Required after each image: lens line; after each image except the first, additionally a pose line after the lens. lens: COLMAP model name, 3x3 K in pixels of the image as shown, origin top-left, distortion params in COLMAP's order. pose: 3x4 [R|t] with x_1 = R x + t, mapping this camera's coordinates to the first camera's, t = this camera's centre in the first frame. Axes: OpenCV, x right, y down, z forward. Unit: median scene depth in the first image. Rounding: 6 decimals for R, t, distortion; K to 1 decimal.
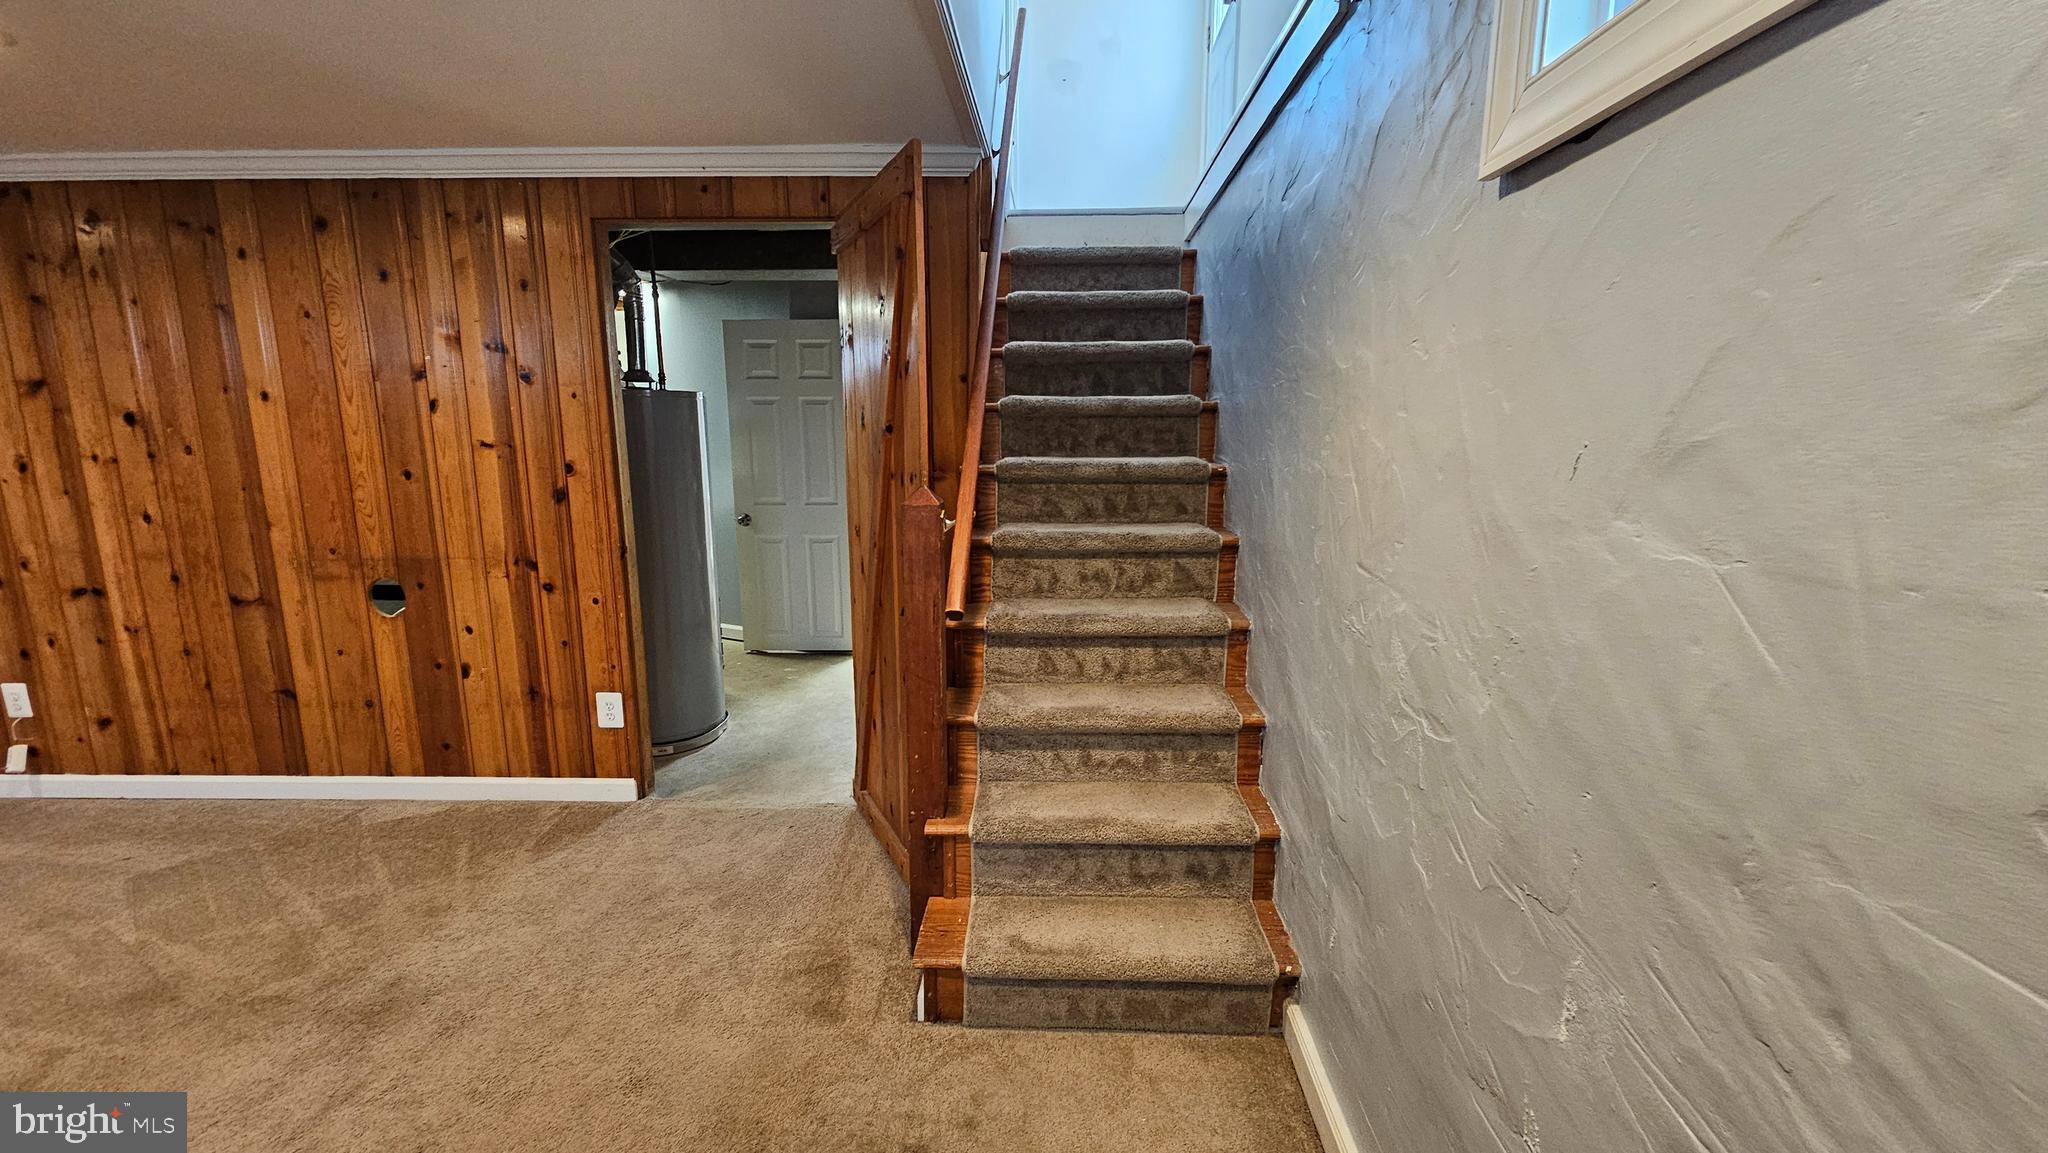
lens RADIAL K [[833.9, 0, 1028.3], [0, 833.9, 571.2], [0, 0, 1]] dist [0.000575, -0.000827]
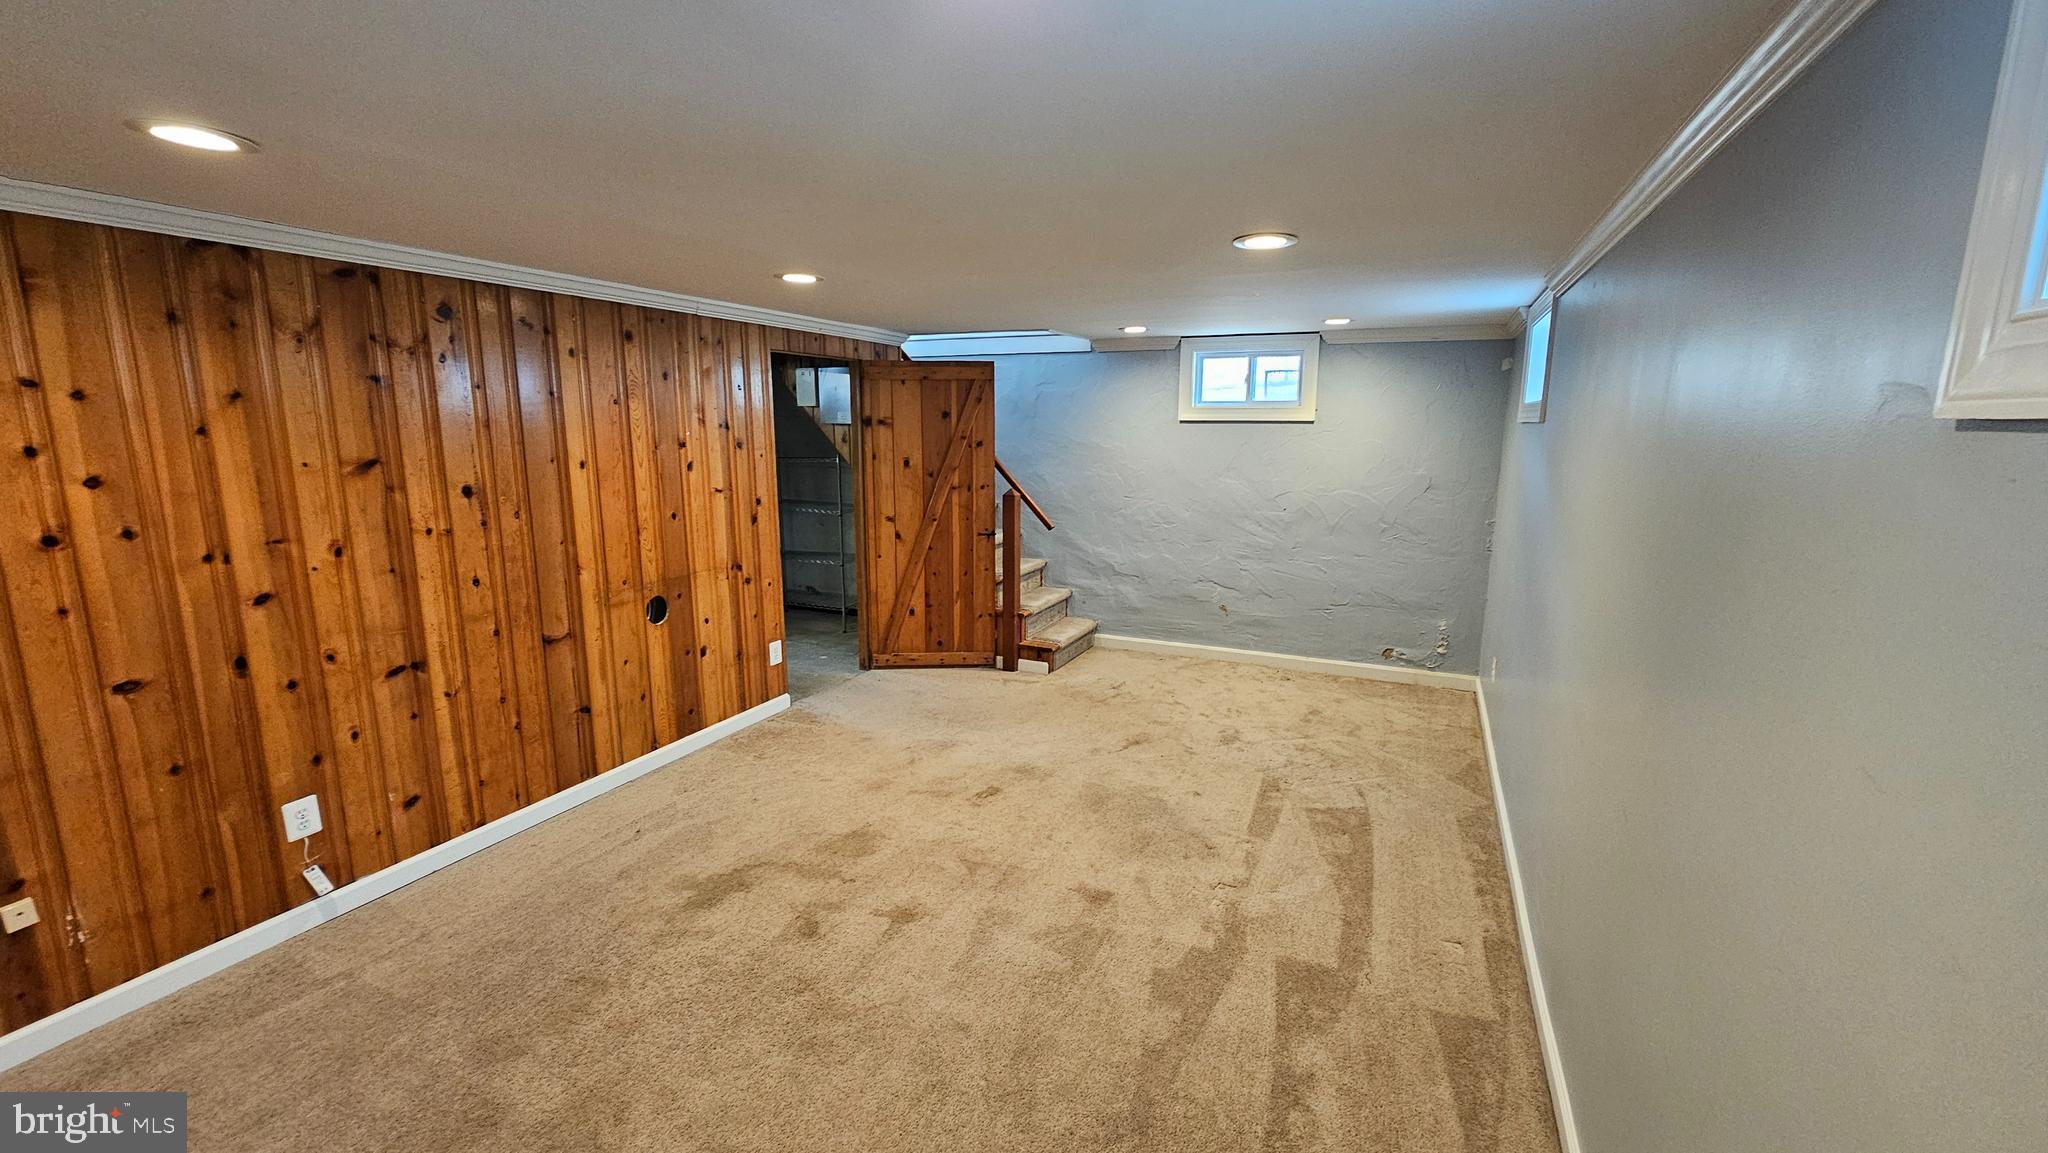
lens RADIAL K [[833.9, 0, 1030.9], [0, 833.9, 573.9], [0, 0, 1]] dist [0.000575, -0.000827]
pose [[0.392443, -0.165416, 0.904780, -1.746068], [0.156260, 0.981386, 0.111645, -0.081925], [-0.906406, 0.097567, 0.410985, -0.099195]]
